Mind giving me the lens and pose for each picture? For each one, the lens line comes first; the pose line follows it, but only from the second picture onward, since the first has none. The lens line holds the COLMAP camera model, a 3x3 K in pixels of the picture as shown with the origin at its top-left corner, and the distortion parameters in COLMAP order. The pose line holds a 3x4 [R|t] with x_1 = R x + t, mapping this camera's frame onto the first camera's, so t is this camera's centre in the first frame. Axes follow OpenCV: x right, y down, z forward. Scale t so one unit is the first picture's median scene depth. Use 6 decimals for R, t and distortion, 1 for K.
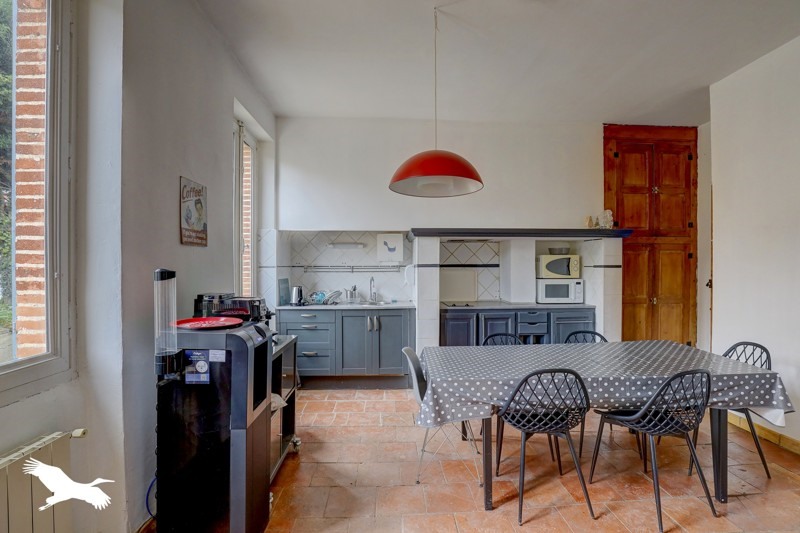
lens RADIAL K [[363.9, 0, 400.0], [0, 363.9, 266.7], [0, 0, 1]] dist [-0.026791, 0.000765]
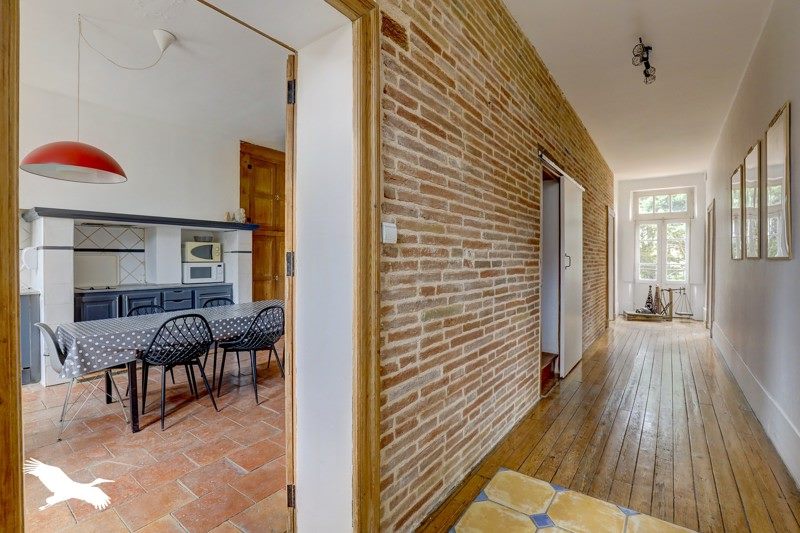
lens RADIAL K [[363.9, 0, 400.1], [0, 363.9, 261.6], [0, 0, 1]] dist [-0.026791, 0.000765]
pose [[0.638163, -0.005249, 0.769883, -0.066120], [0.001552, 0.999983, 0.005532, 0.028585], [-0.769899, -0.002335, 0.638161, -0.281233]]
